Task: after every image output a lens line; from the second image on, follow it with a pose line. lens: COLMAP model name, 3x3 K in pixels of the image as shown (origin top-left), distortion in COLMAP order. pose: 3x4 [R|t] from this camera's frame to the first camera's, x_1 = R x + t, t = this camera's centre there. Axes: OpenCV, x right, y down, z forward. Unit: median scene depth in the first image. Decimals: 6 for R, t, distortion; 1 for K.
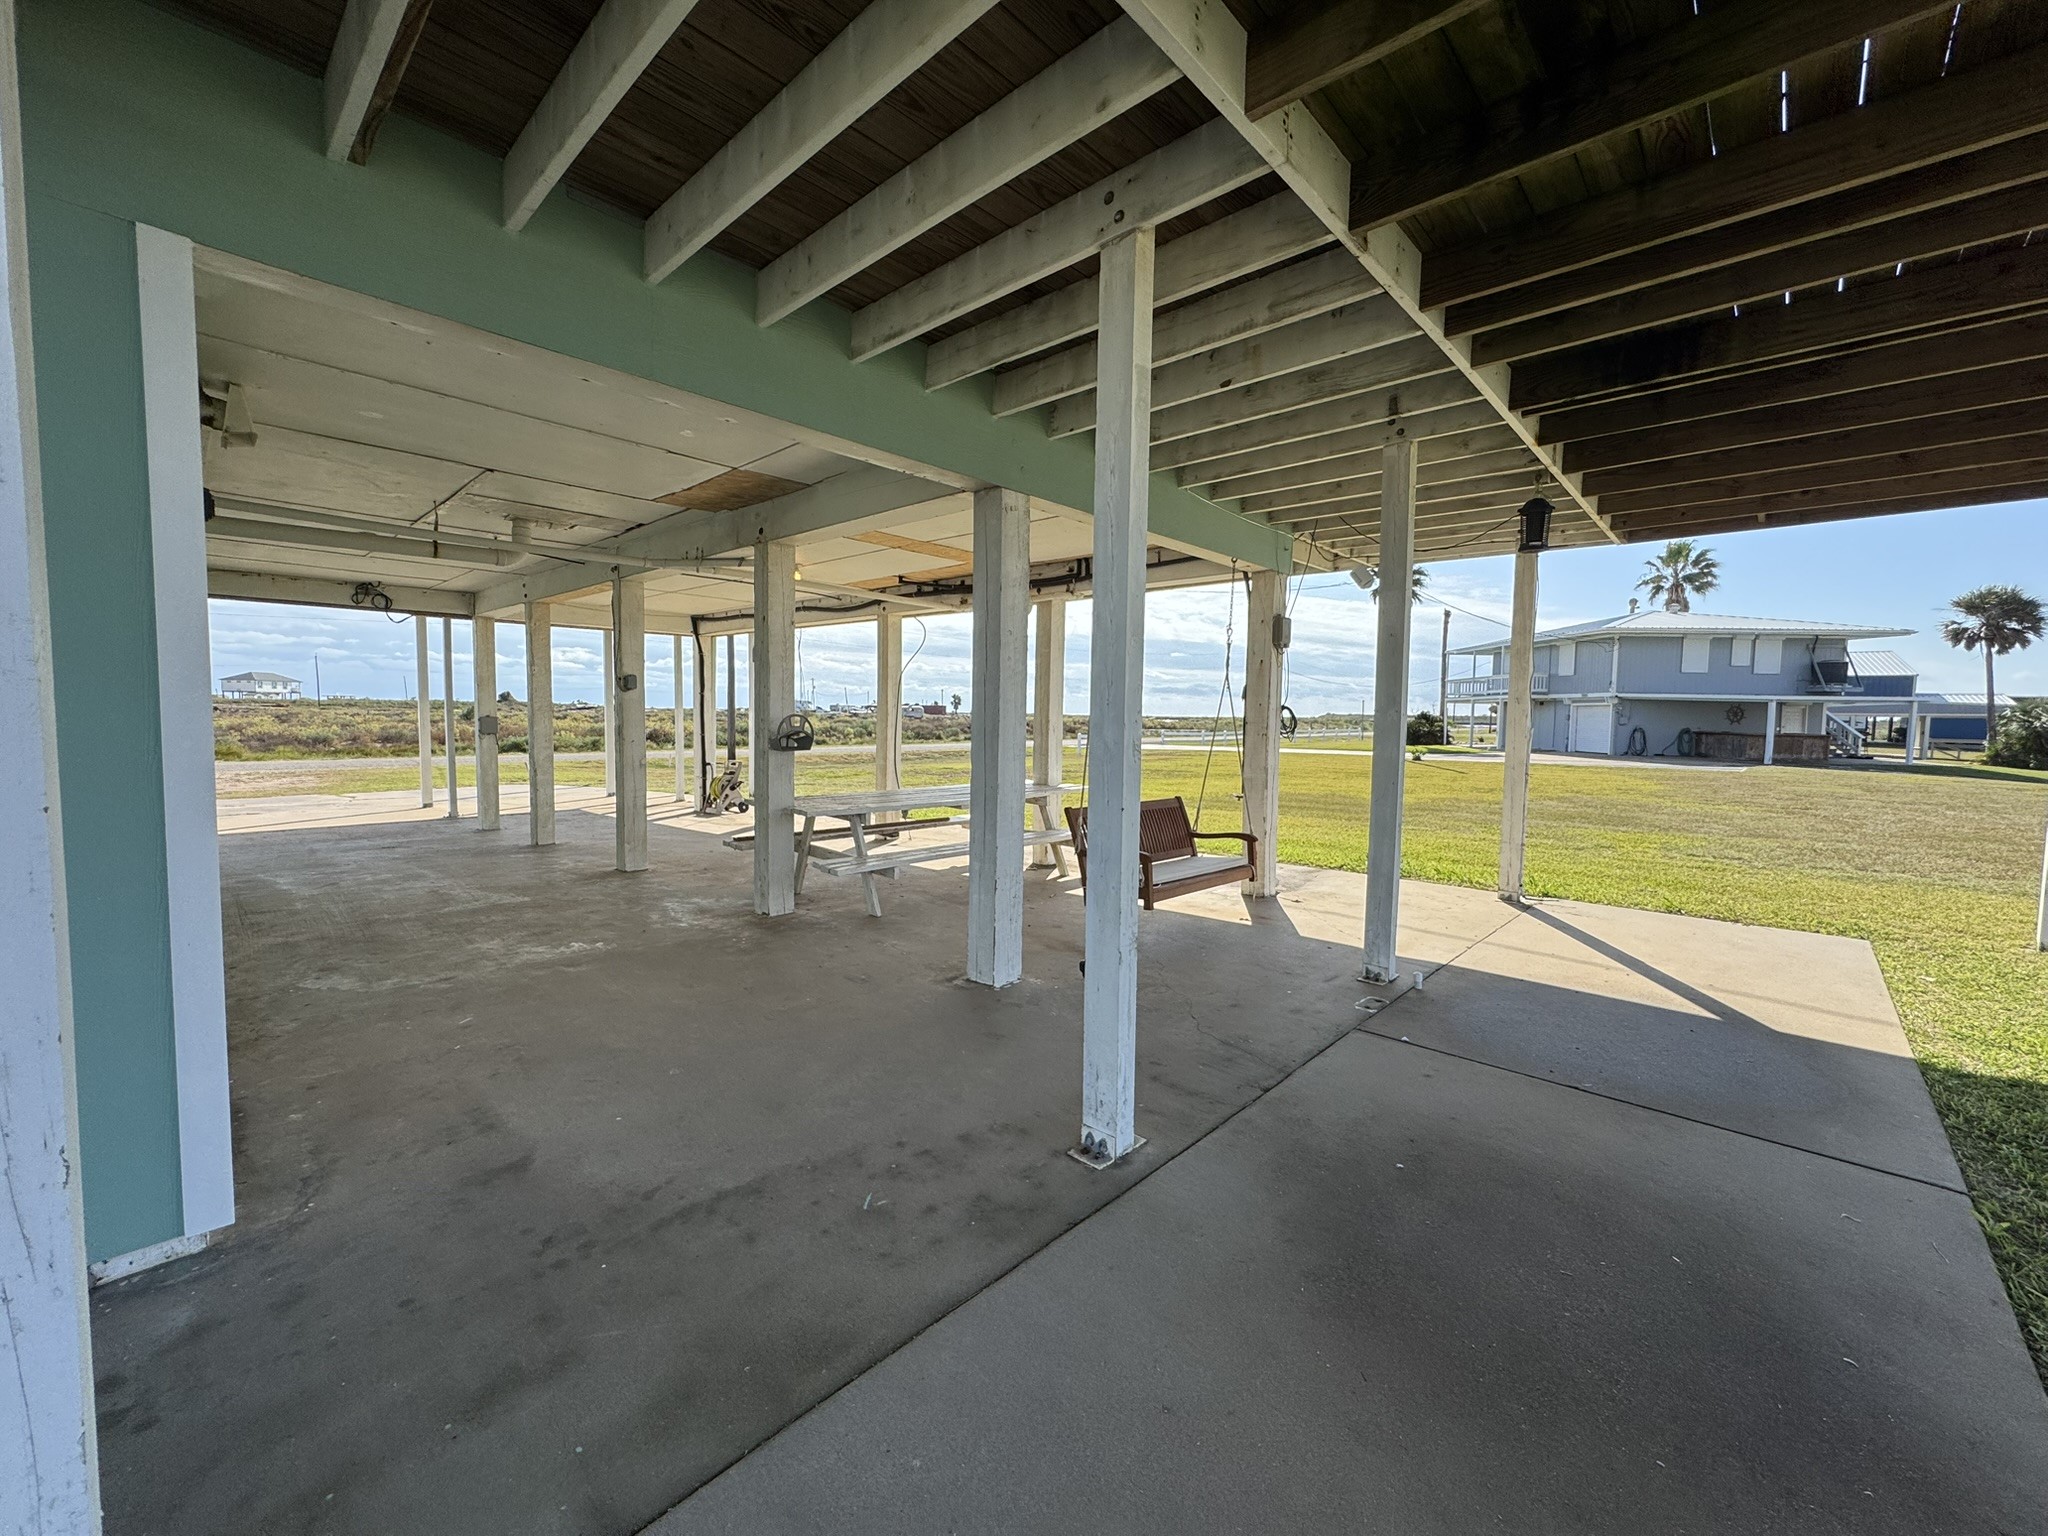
lens RADIAL K [[812.6, 0, 1022.6], [0, 812.6, 765.3], [0, 0, 1]] dist [-0.002544, 0.001017]
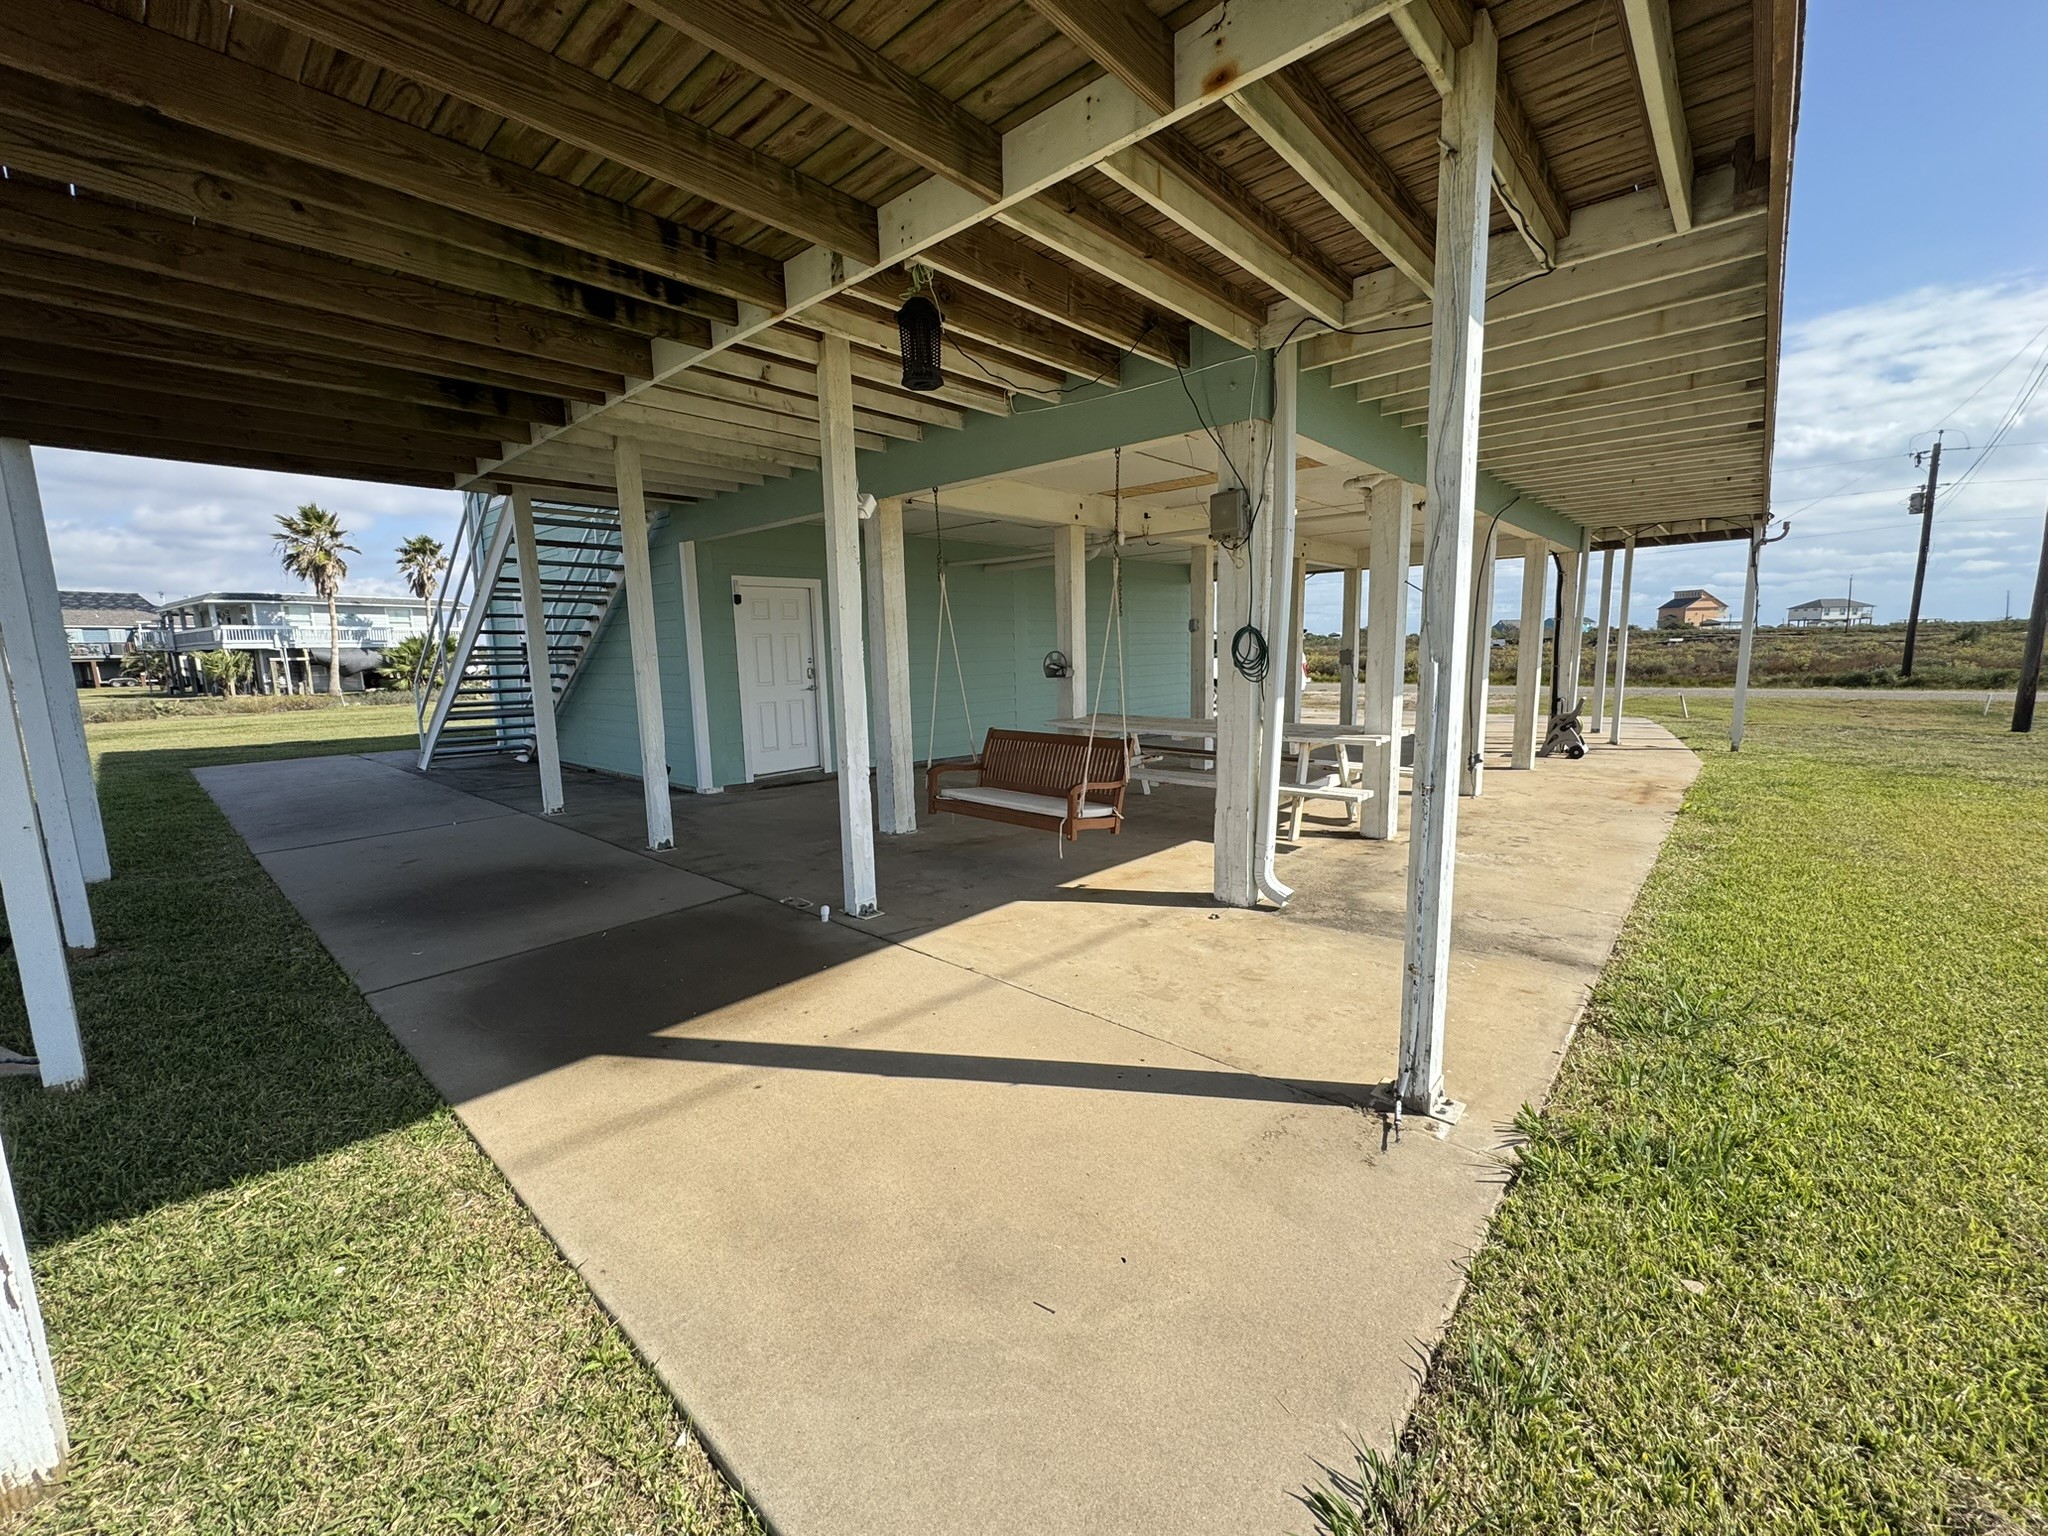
lens RADIAL K [[812.6, 0, 1022.6], [0, 812.6, 765.3], [0, 0, 1]] dist [-0.002544, 0.001017]
pose [[0.019381, 0.125478, -0.991907, 1.480133], [-0.038942, 0.991435, 0.124658, -0.057537], [0.999053, 0.036211, 0.024102, 1.213115]]
